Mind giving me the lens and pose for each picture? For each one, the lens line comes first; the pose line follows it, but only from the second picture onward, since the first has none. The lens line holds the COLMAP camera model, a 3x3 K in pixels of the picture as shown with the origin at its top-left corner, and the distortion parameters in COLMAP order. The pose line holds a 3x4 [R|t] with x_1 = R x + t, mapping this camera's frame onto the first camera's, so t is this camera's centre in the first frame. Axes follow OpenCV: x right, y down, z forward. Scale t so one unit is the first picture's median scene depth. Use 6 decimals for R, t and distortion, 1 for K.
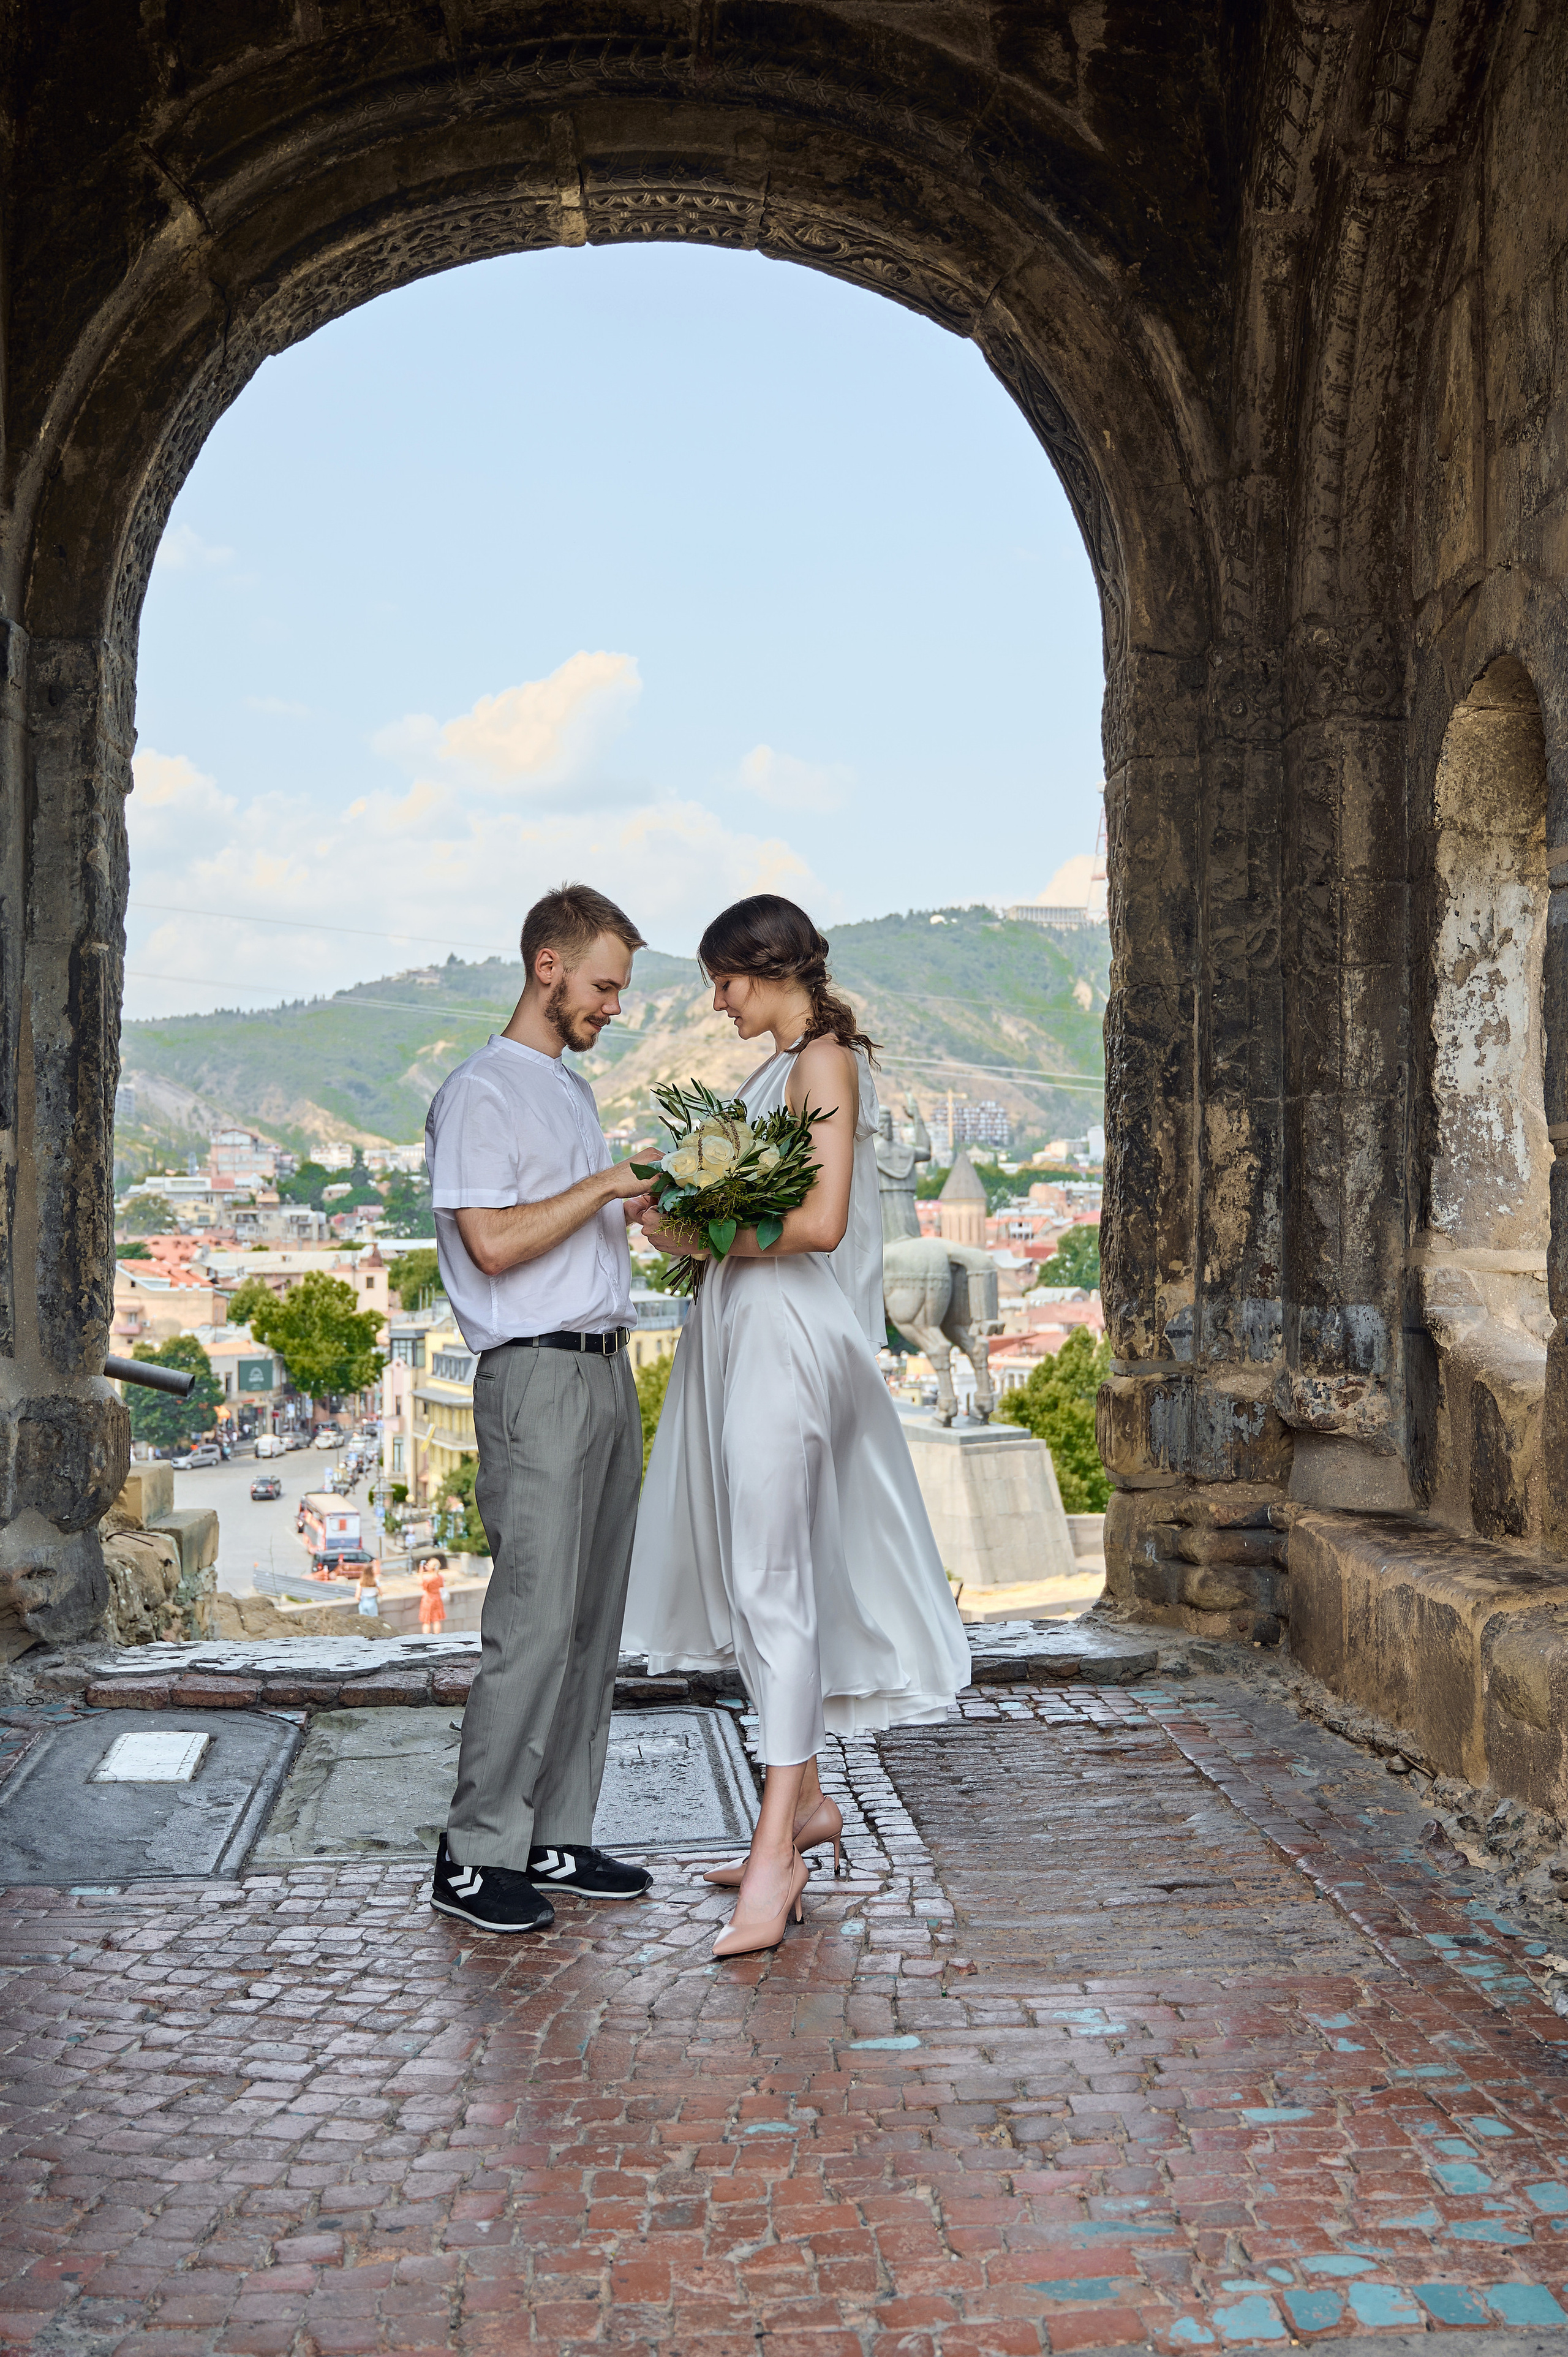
lens RADIAL K [[2551.8, 0, 833.4], [0, 2551.8, 1192.1], [0, 0, 1]] dist [-0.033142, 0.000000]
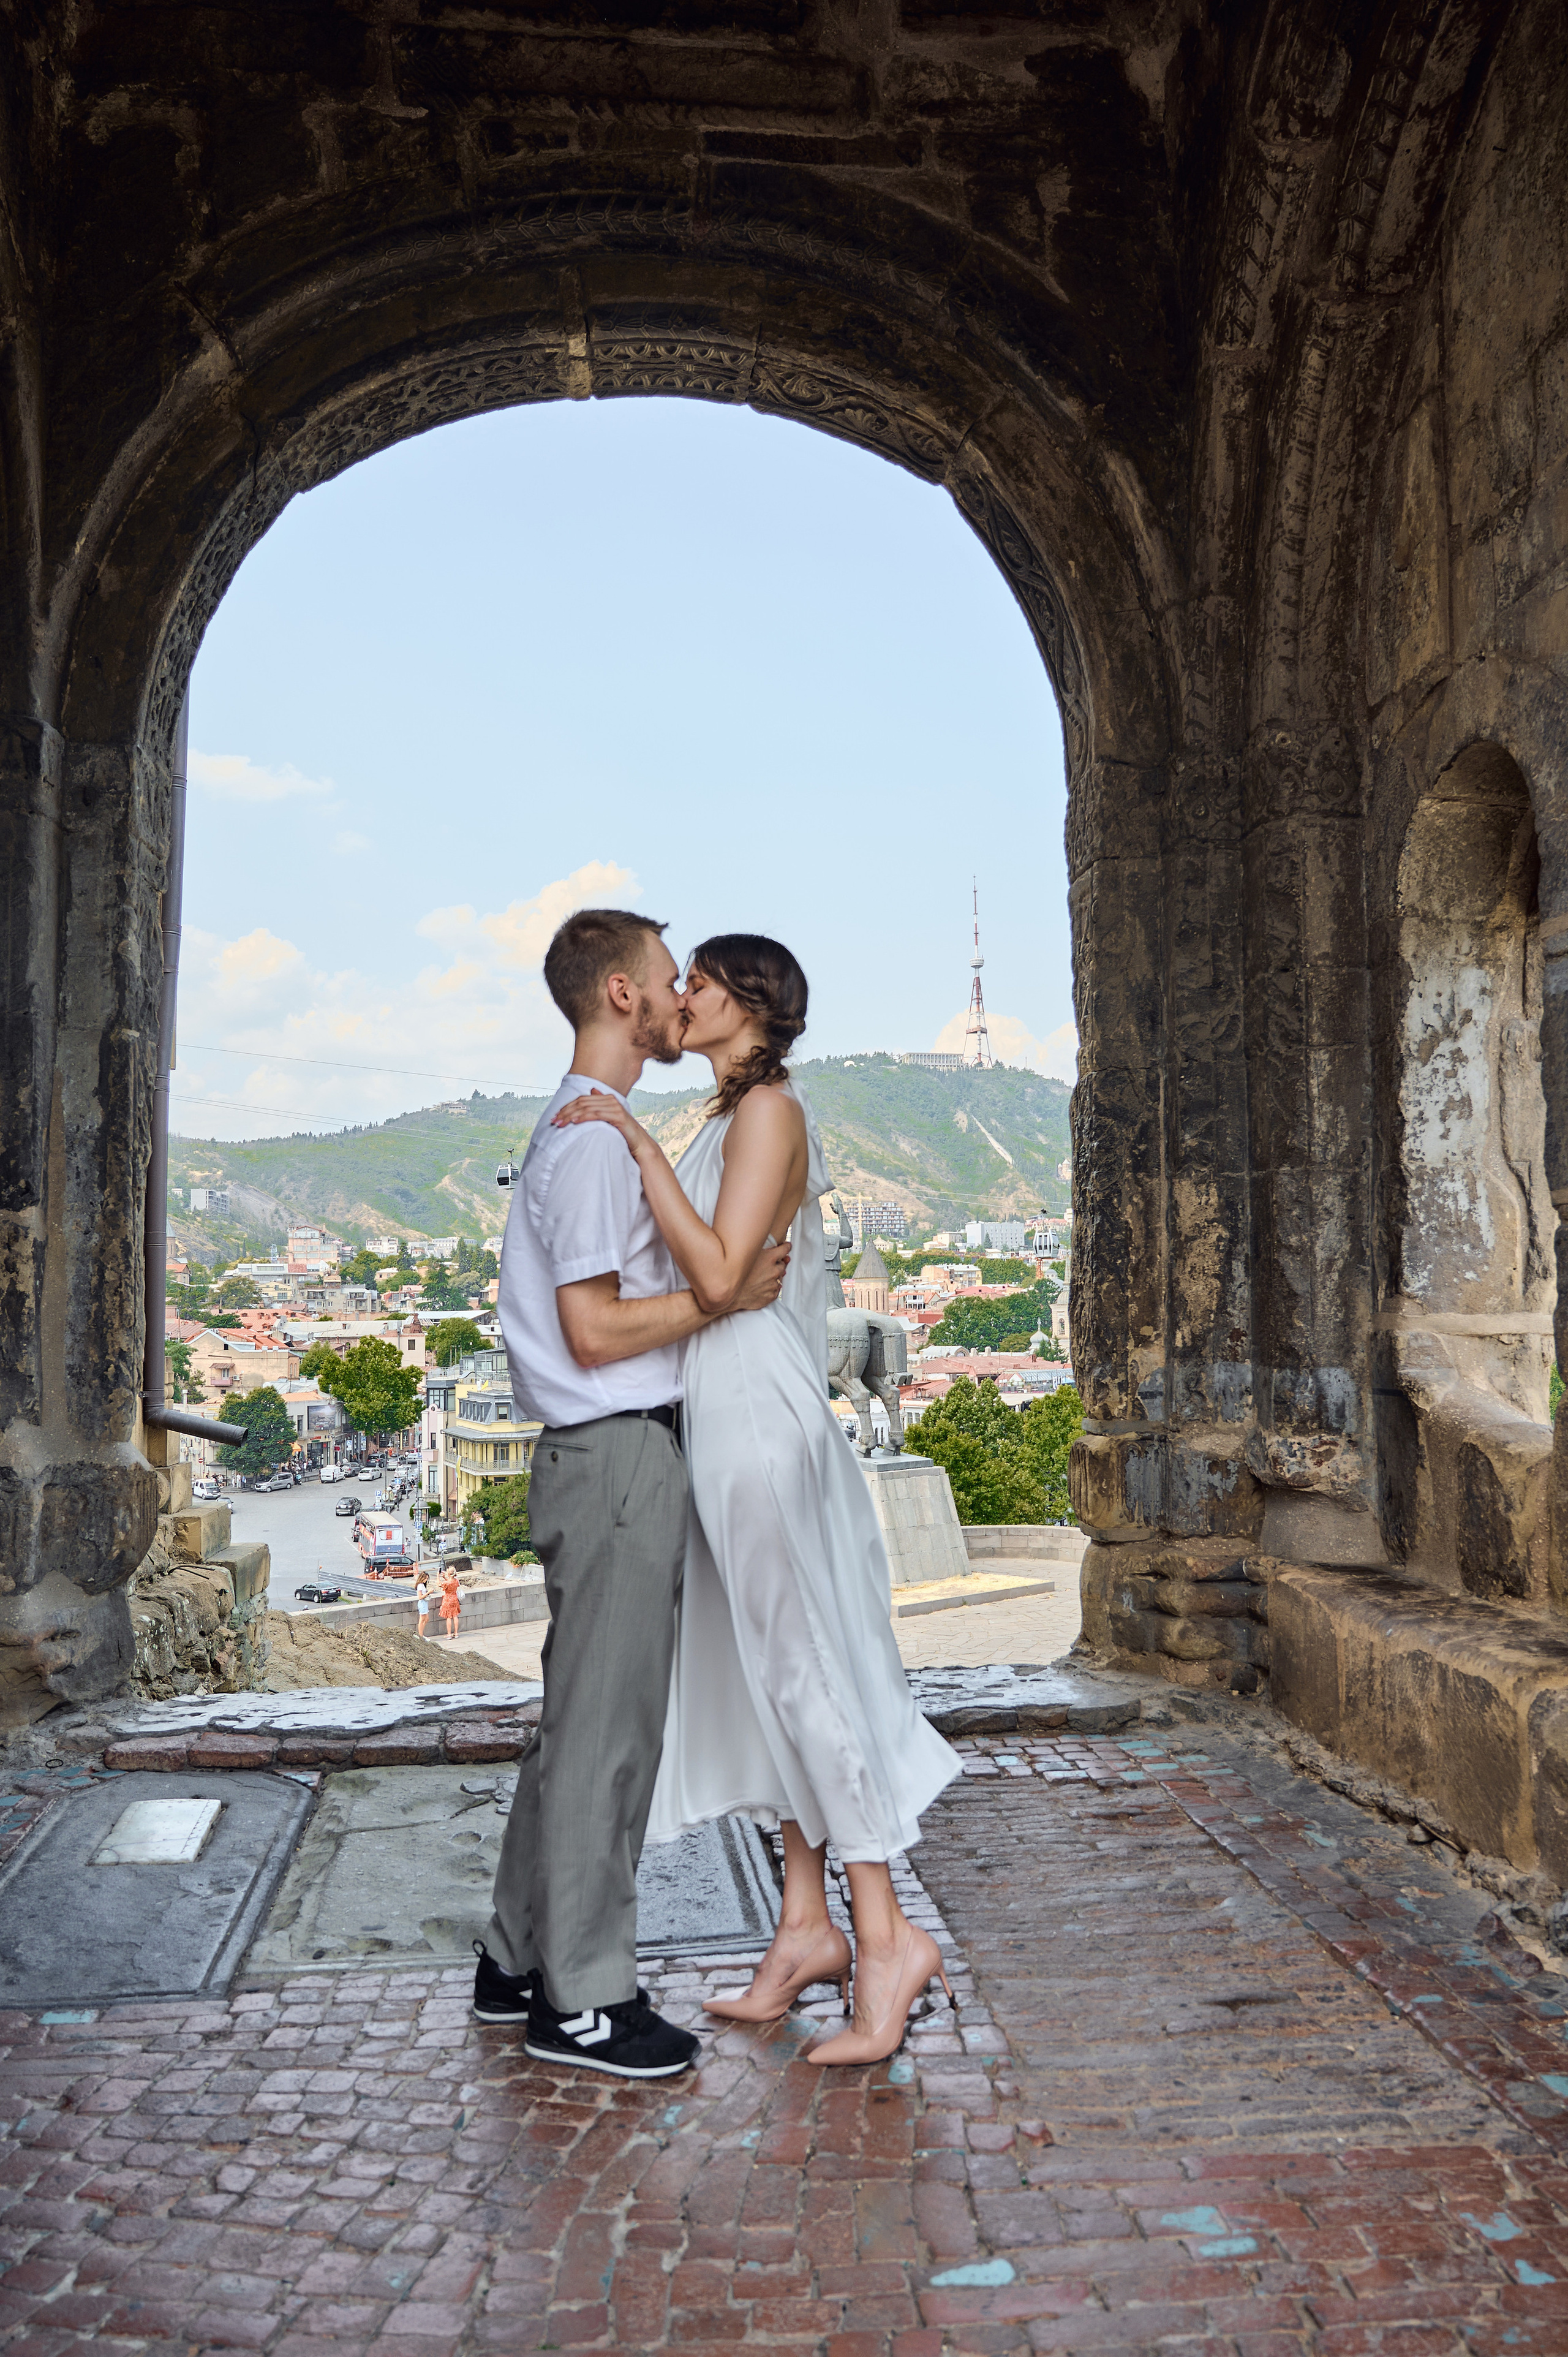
lens RADIAL K [[1833.0, 0, 789.9], [0, 1833.0, 1194.6], [0, 0, 1]] dist [-0.034479, -0.008372]
pose [[0.999791, -0.004420, 0.019938, -0.031100], [0.005291, 0.999025, -0.043830, 0.004793], [-0.019725, 0.043926, 0.998840, 0.247910]]
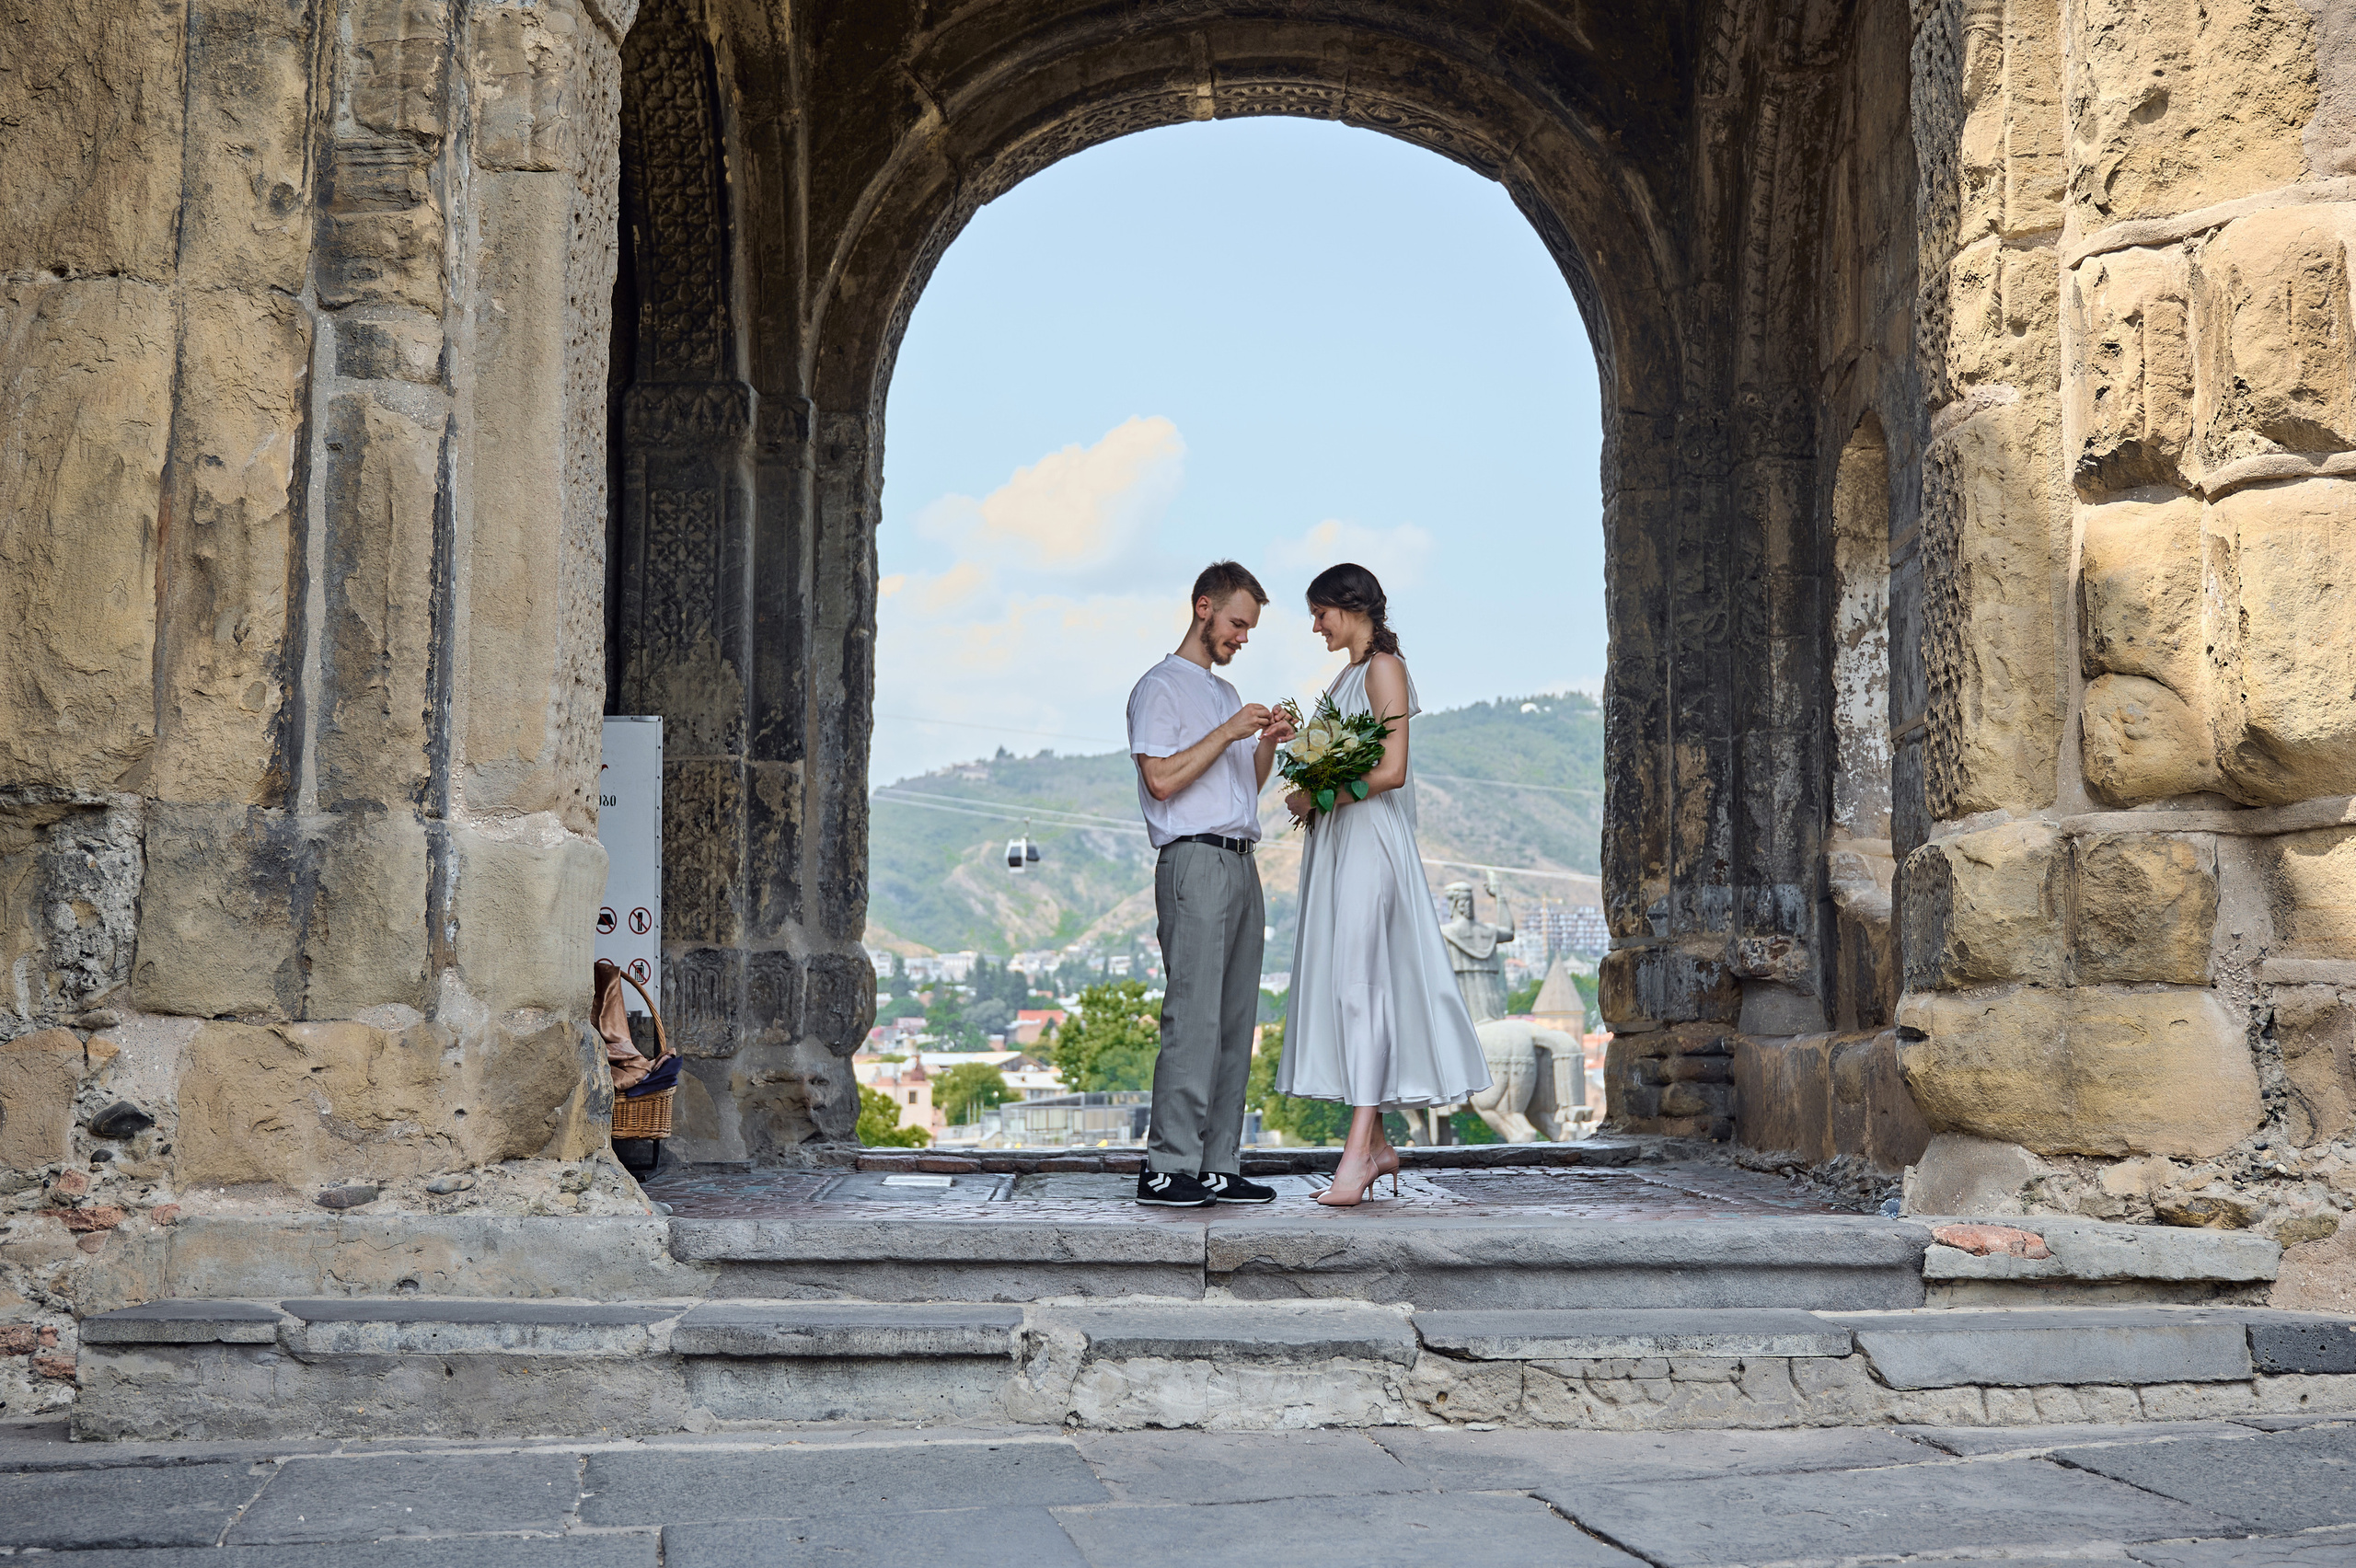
lens RADIAL K [[3425.1, 0, 1168.5], [0, 3425.1, 837.4], [0, 0, 1]] dist [0.034361, 0.000000]
pose [[0.997165, -0.003334, -0.075175, 0.016066], [-0.003350, 0.996060, -0.088614, 0.181788], [0.075174, 0.088614, 0.993225, -0.838662]]
